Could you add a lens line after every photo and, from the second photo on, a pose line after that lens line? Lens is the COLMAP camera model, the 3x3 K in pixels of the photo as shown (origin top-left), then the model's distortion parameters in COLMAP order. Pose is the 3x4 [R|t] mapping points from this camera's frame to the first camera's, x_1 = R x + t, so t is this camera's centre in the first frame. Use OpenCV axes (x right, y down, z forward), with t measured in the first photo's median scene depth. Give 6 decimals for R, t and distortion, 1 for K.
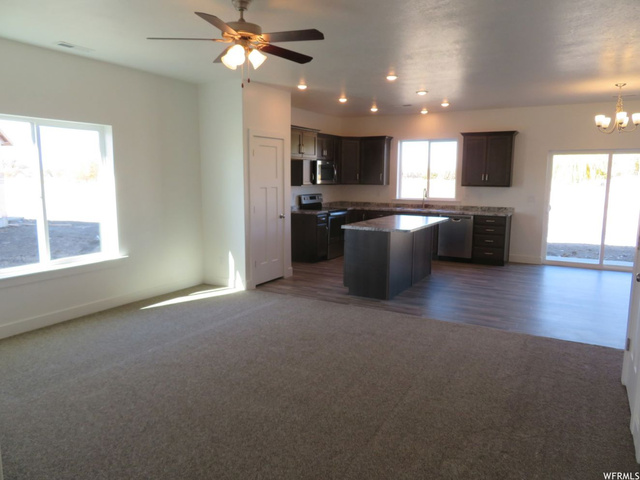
lens RADIAL K [[457.1, 0, 317.2], [0, 457.1, 241.9], [0, 0, 1]] dist [-0.007638, -0.008078]
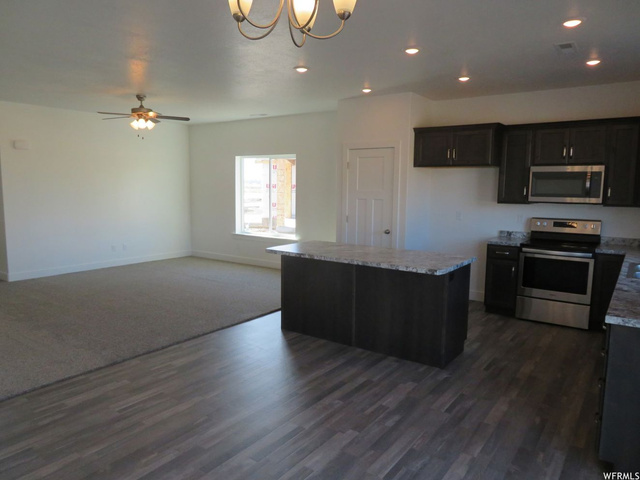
lens RADIAL K [[457.1, 0, 319.5], [0, 457.1, 242.0], [0, 0, 1]] dist [-0.007638, -0.008078]
pose [[-0.092801, 0.117167, -0.988767, 0.682852], [-0.152772, 0.979618, 0.130422, -0.110431], [0.983895, 0.163159, -0.073009, 0.769504]]
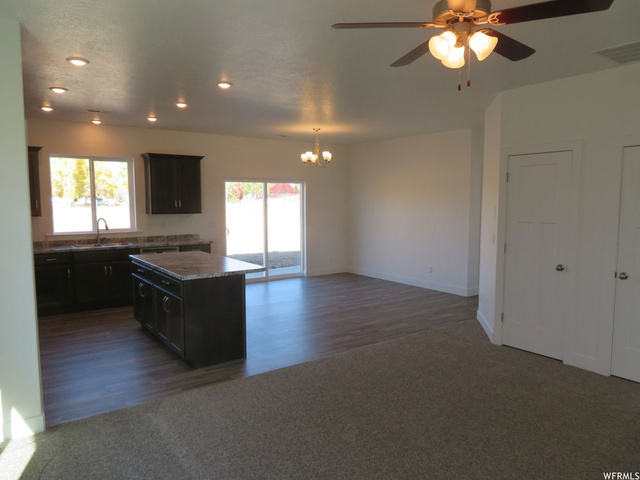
lens RADIAL K [[457.1, 0, 321.1], [0, 457.1, 239.4], [0, 0, 1]] dist [-0.007638, -0.008078]
pose [[0.395751, -0.084420, 0.914469, -0.359563], [0.132356, 0.990613, 0.034170, -0.062544], [-0.908770, 0.107513, 0.403210, 0.368002]]
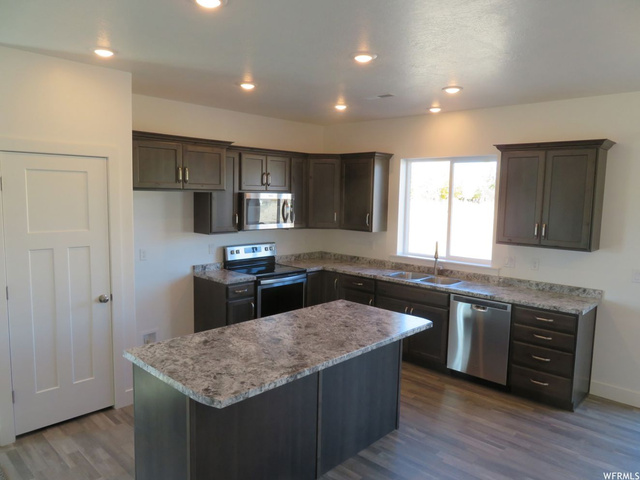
lens RADIAL K [[457.1, 0, 324.4], [0, 457.1, 237.1], [0, 0, 1]] dist [-0.007638, -0.008078]
pose [[0.974025, 0.036847, -0.223424, 0.241582], [-0.048609, 0.997694, -0.047376, -0.095267], [0.221163, 0.057005, 0.973569, 0.436735]]
